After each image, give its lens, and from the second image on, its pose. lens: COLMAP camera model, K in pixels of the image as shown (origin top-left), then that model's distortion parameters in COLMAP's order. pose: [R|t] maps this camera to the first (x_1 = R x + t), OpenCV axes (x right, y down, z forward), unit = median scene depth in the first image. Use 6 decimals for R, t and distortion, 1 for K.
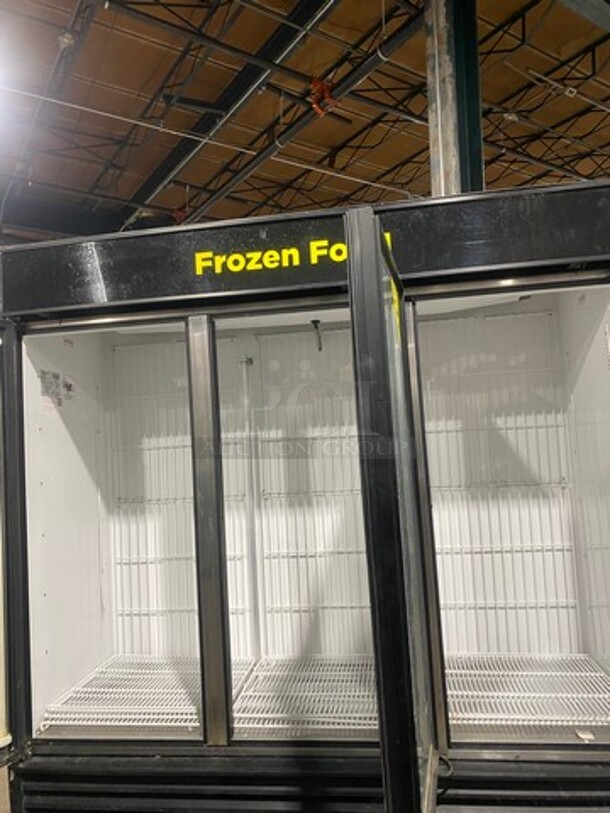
lens RADIAL K [[602.3, 0, 307.6], [0, 602.3, 406.6], [0, 0, 1]] dist [-0.003402, -0.026325]
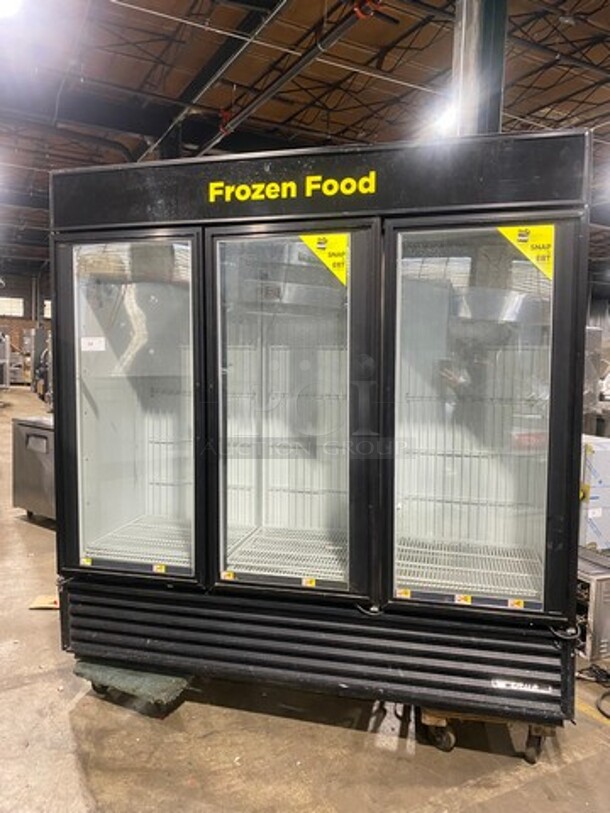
lens RADIAL K [[625.9, 0, 303.4], [0, 625.9, 416.2], [0, 0, 1]] dist [-0.000360, -0.008544]
pose [[0.992601, 0.072074, -0.097717, 0.060754], [-0.054840, 0.984123, 0.168806, -0.009637], [0.108332, -0.162198, 0.980793, -0.102576]]
